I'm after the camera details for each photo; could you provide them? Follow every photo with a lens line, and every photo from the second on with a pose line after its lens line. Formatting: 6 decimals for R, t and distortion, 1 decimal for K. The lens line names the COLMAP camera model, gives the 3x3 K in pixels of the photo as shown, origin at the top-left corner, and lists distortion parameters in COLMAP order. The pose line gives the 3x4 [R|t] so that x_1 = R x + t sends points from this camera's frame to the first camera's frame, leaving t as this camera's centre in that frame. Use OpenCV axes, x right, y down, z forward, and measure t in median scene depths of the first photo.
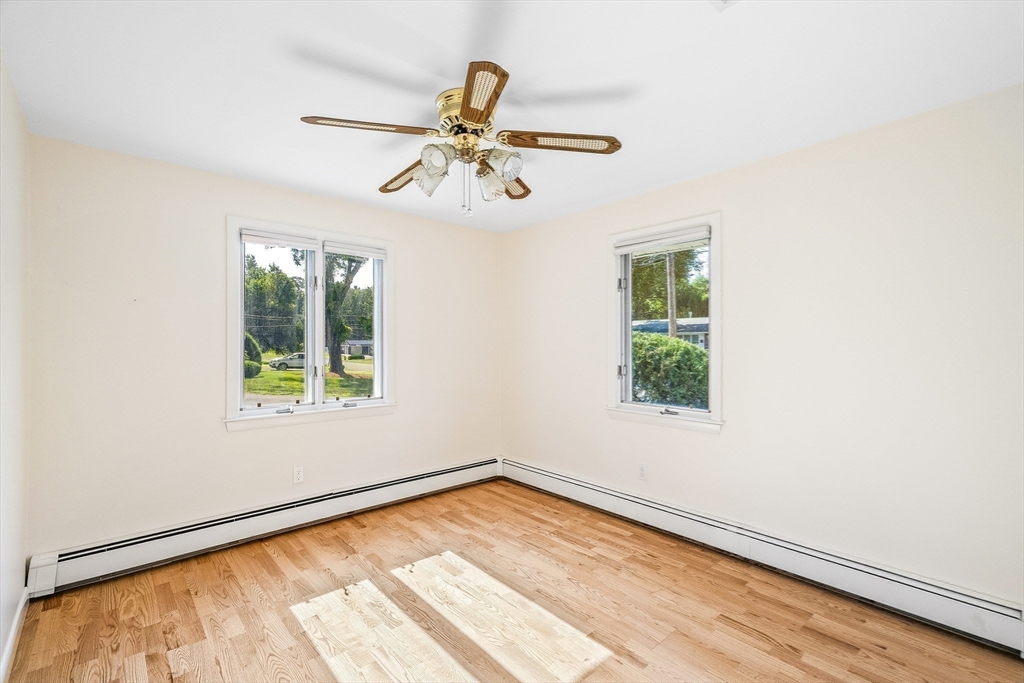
lens RADIAL K [[456.7, 0, 509.7], [0, 456.7, 339.0], [0, 0, 1]] dist [0.020677, -0.000008]
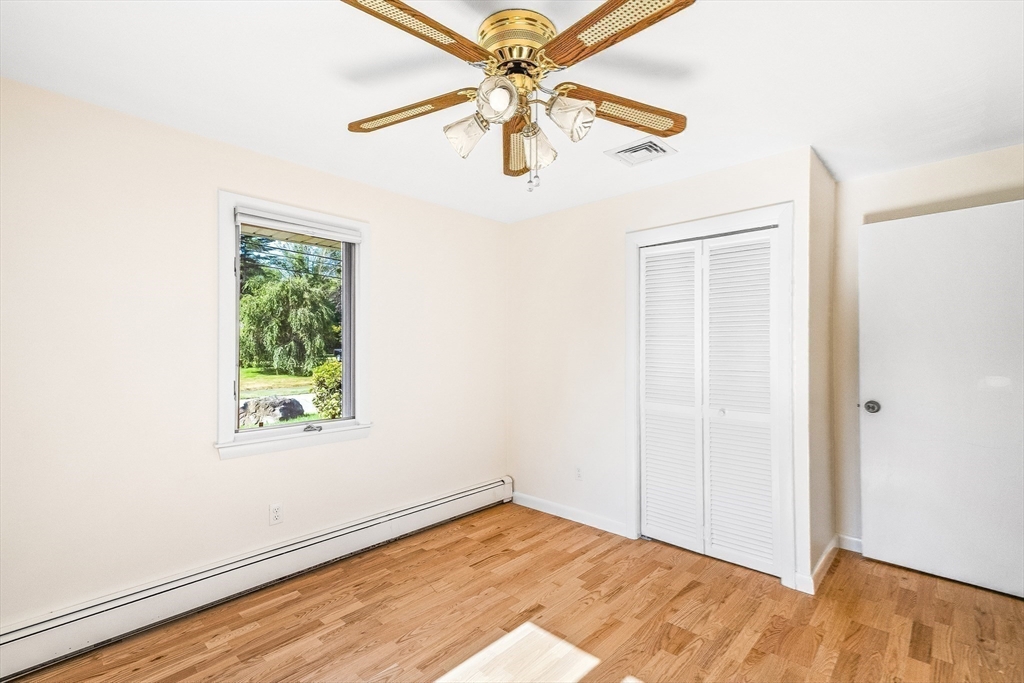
lens RADIAL K [[456.7, 0, 509.7], [0, 456.7, 339.0], [0, 0, 1]] dist [0.020677, -0.000008]
pose [[-0.088536, 0.035333, 0.995446, -0.672387], [0.004278, 0.999375, -0.035092, 0.030702], [-0.996064, 0.001152, -0.088632, 0.852607]]
